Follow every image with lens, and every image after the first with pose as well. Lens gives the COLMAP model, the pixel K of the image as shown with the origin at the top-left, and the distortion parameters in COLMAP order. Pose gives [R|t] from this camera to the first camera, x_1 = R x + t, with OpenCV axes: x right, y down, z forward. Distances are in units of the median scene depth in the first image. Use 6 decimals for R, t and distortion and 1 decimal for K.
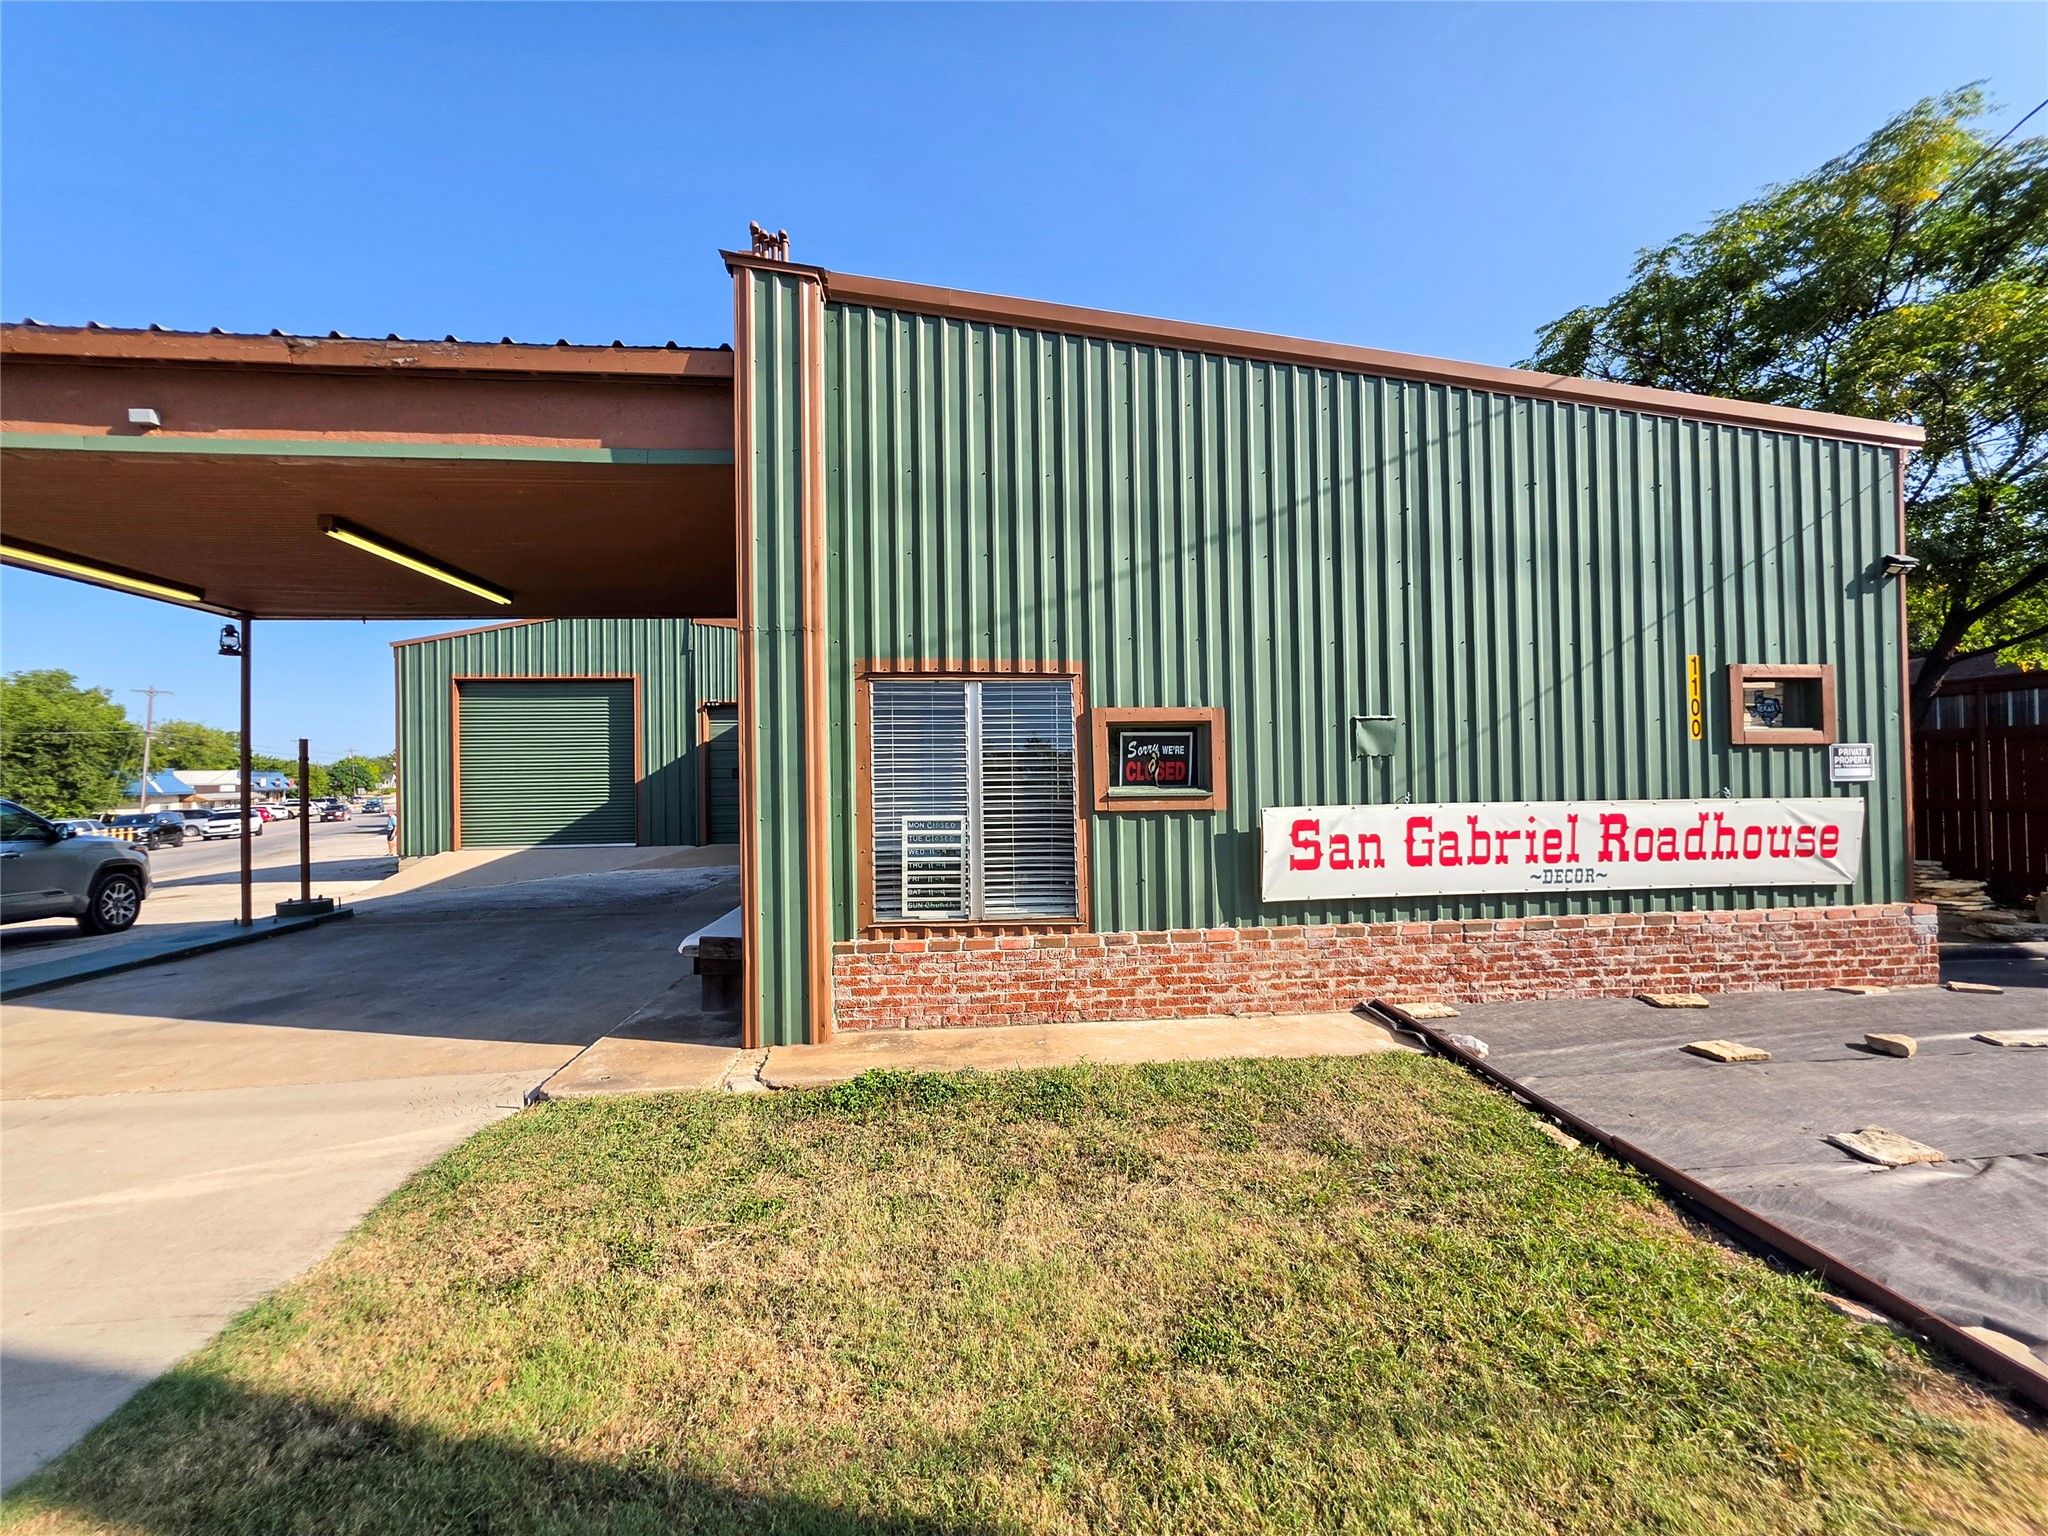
lens RADIAL K [[825.0, 0, 1030.5], [0, 825.0, 763.7], [0, 0, 1]] dist [0.001786, 0.000669]
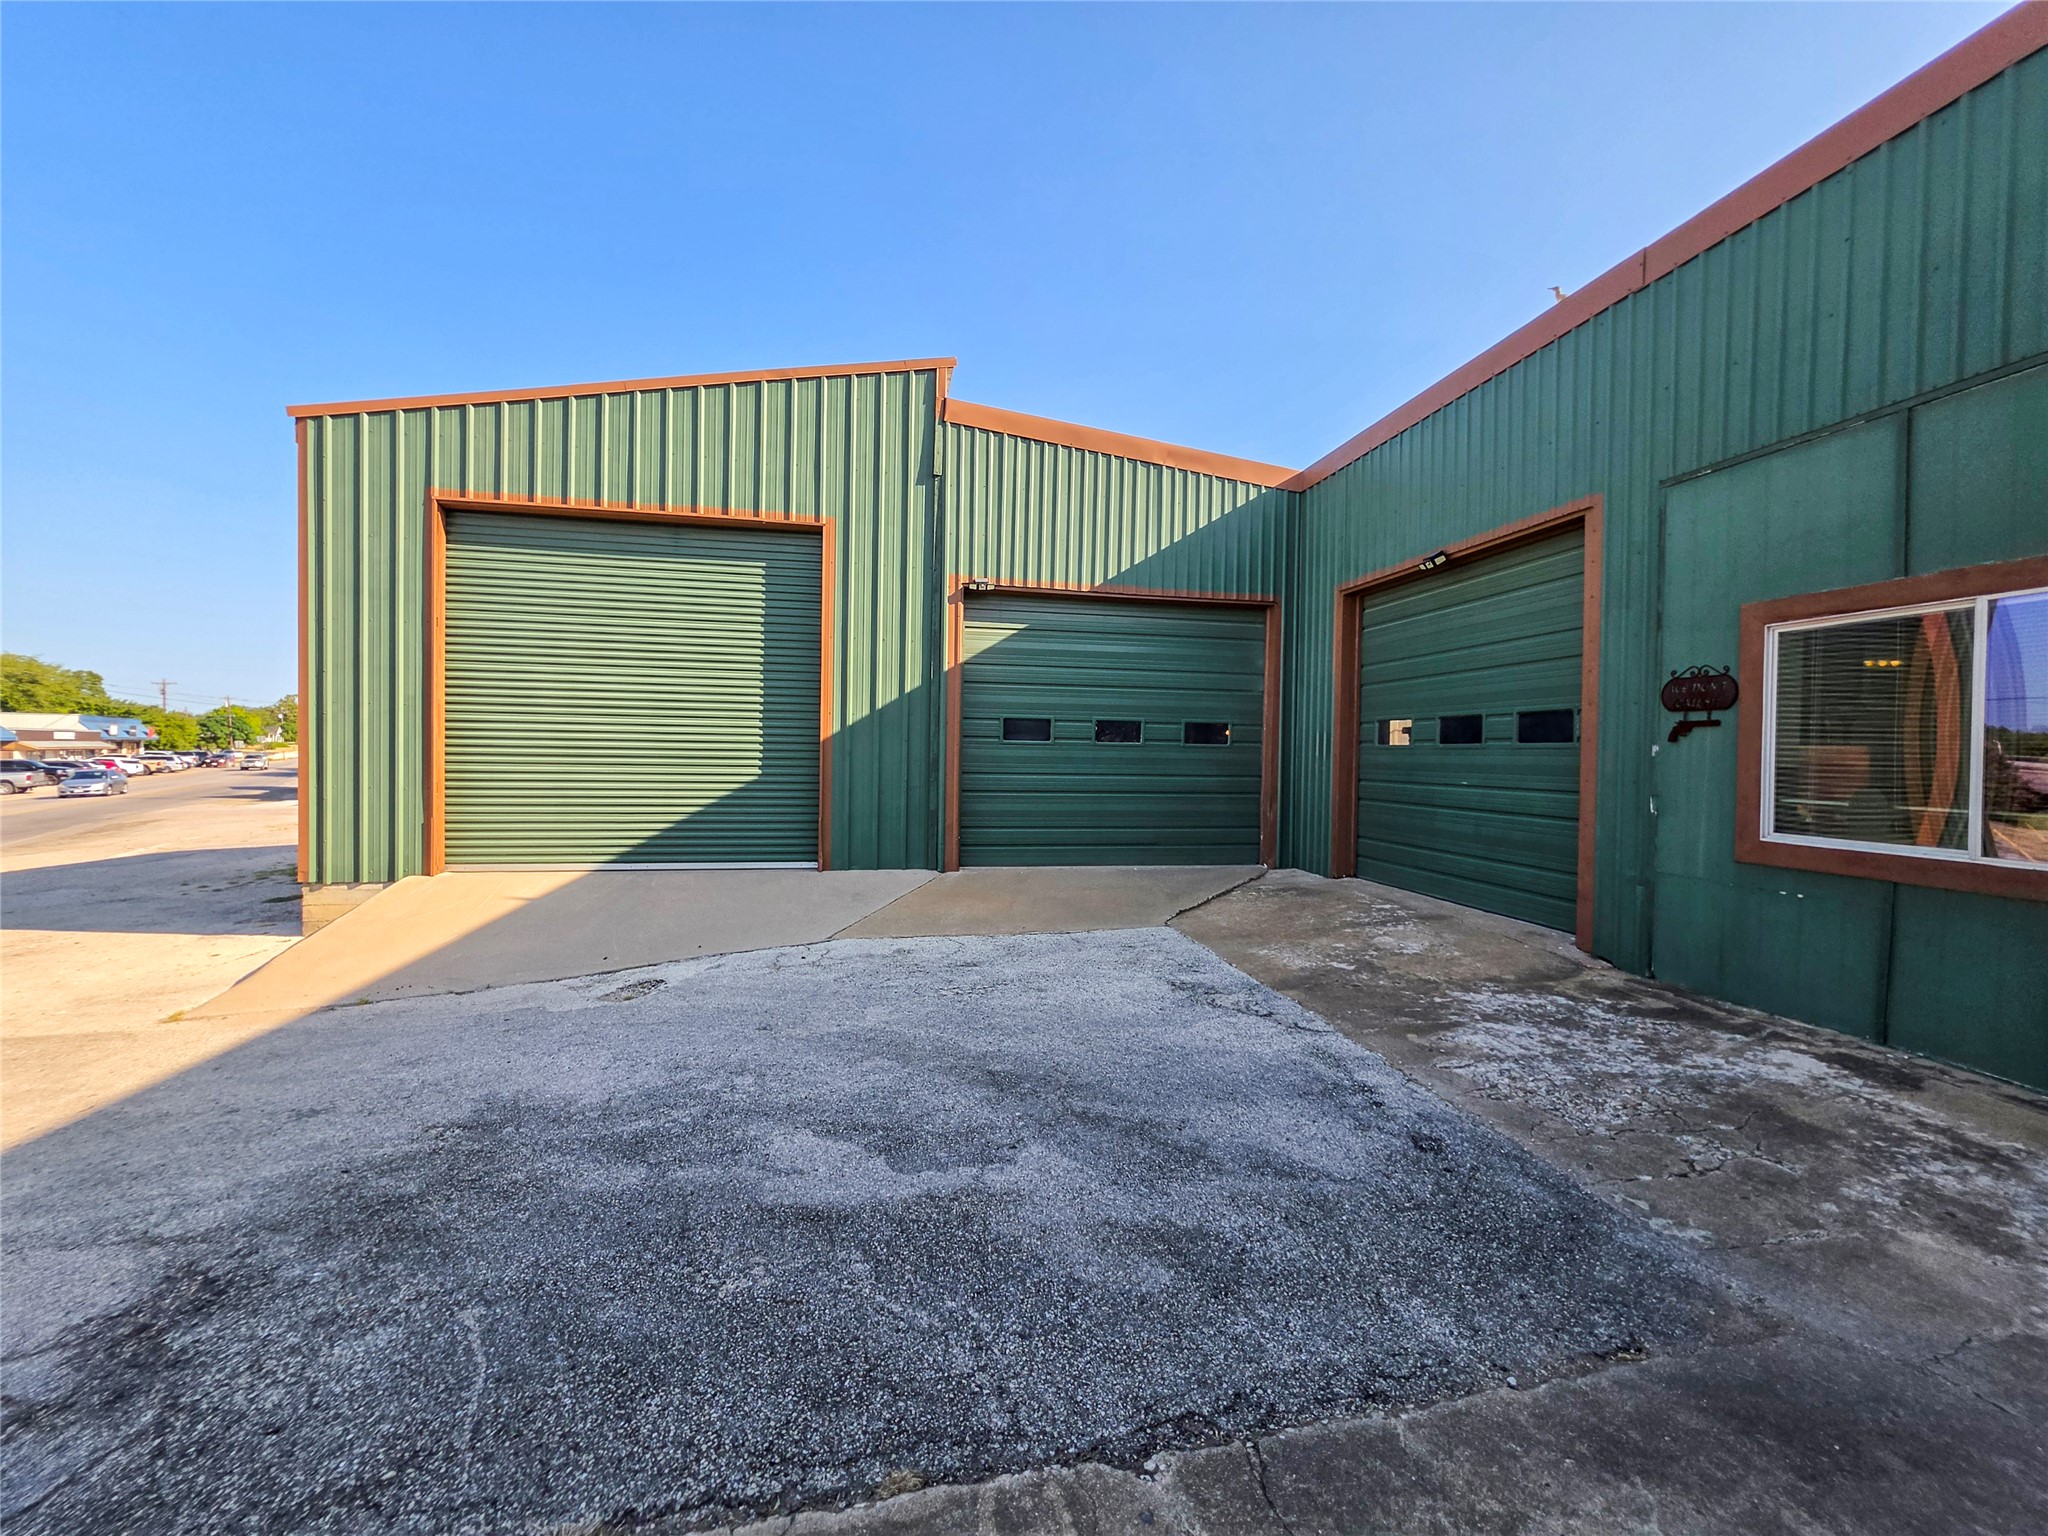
lens RADIAL K [[825.0, 0, 1030.5], [0, 825.0, 763.7], [0, 0, 1]] dist [0.001786, 0.000669]
pose [[0.996175, 0.030704, 0.081807, -0.081710], [-0.033005, 0.999092, 0.026931, 0.004143], [-0.080906, -0.029529, 0.996284, 0.104085]]
